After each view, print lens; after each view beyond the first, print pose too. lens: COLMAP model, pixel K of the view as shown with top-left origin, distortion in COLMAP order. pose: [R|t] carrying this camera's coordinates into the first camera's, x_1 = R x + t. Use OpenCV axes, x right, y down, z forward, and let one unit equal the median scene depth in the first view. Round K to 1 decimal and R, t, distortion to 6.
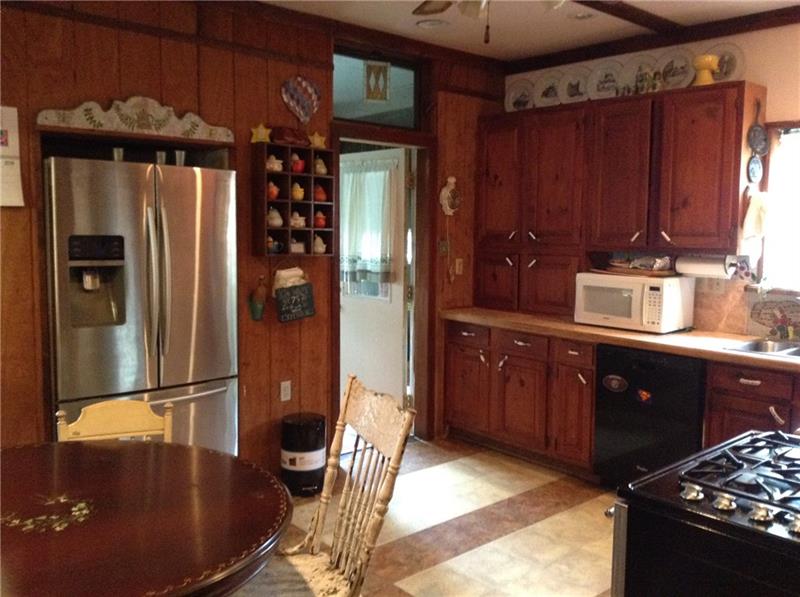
lens RADIAL K [[738.6, 0, 400.0], [0, 738.6, 298.5], [0, 0, 1]] dist [0.173817, -0.310251]
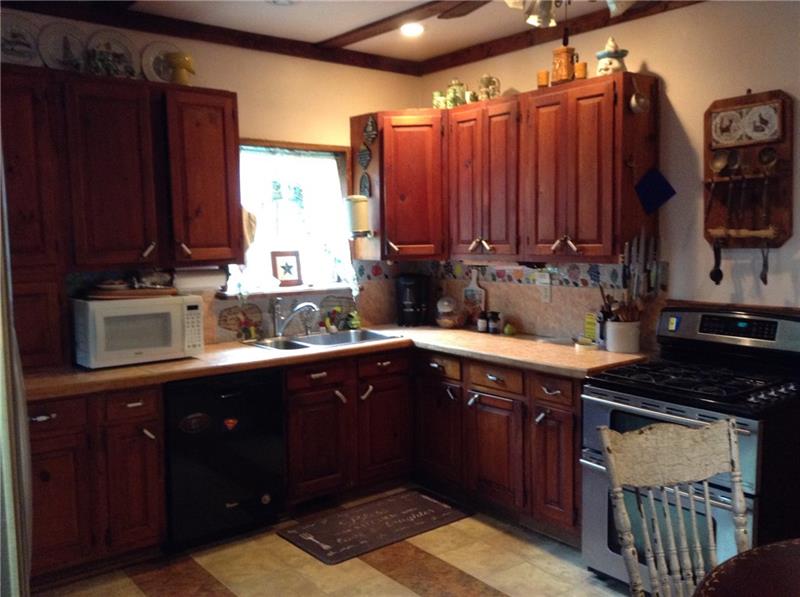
lens RADIAL K [[738.6, 0, 400.0], [0, 738.6, 298.5], [0, 0, 1]] dist [0.173817, -0.310251]
pose [[0.063721, -0.104849, 0.992445, -0.537971], [0.111834, 0.988952, 0.097299, -0.084703], [-0.991682, 0.104789, 0.074743, 0.708205]]
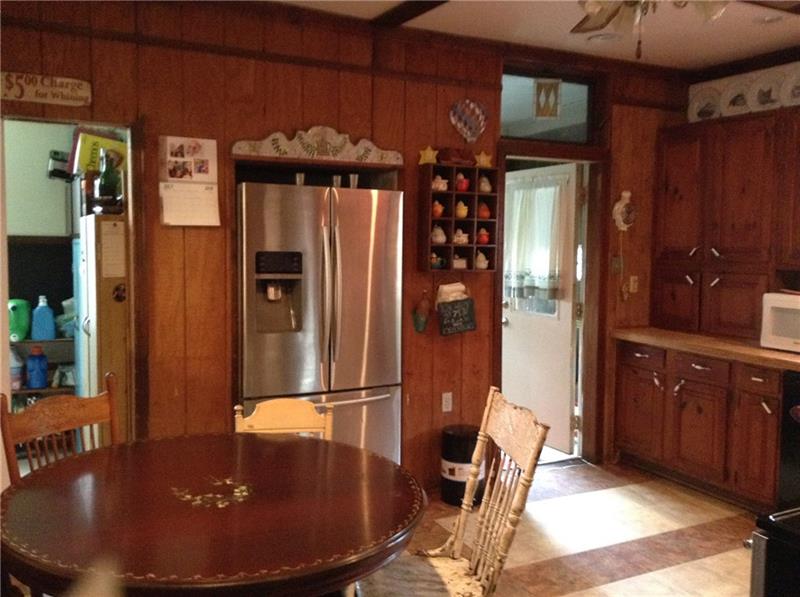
lens RADIAL K [[738.6, 0, 400.0], [0, 738.6, 298.5], [0, 0, 1]] dist [0.173817, -0.310251]
pose [[0.968697, 0.020041, -0.247435, 0.036237], [-0.025517, 0.999495, -0.018947, 0.001842], [0.246930, 0.024668, 0.968719, -0.018529]]
